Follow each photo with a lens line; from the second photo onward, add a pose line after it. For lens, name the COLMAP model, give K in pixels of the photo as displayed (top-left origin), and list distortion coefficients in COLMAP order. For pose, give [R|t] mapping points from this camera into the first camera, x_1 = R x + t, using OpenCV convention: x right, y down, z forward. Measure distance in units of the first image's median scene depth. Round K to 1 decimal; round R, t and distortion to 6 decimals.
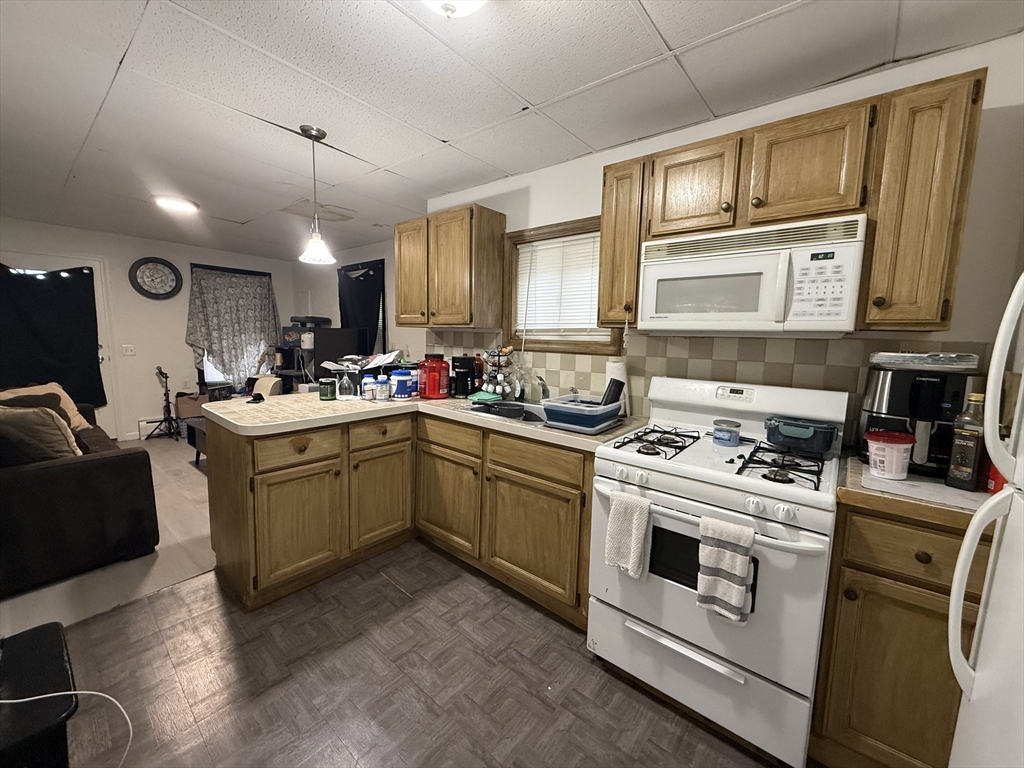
lens RADIAL K [[411.7, 0, 505.9], [0, 411.7, 381.9], [0, 0, 1]] dist [0.002165, 0.000153]
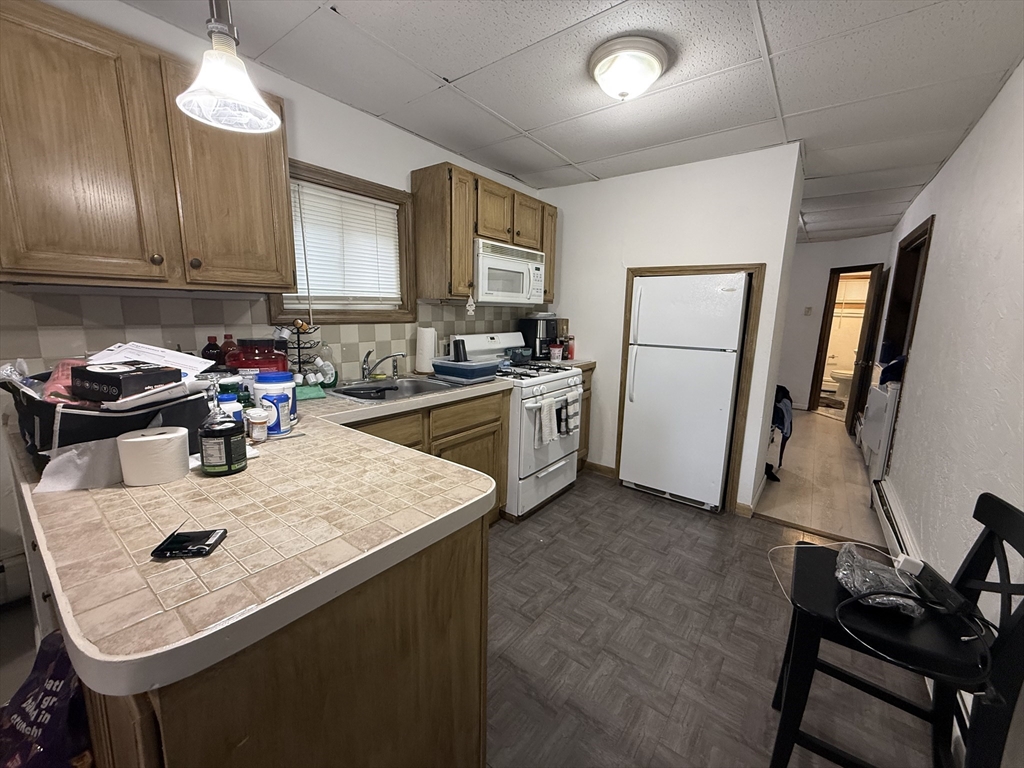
lens RADIAL K [[411.7, 0, 514.6], [0, 411.7, 386.4], [0, 0, 1]] dist [0.002165, 0.000153]
pose [[-0.060884, -0.202007, 0.977490, -1.277453], [0.096334, 0.973546, 0.207192, -0.142437], [-0.993485, 0.106780, -0.039814, 1.107097]]
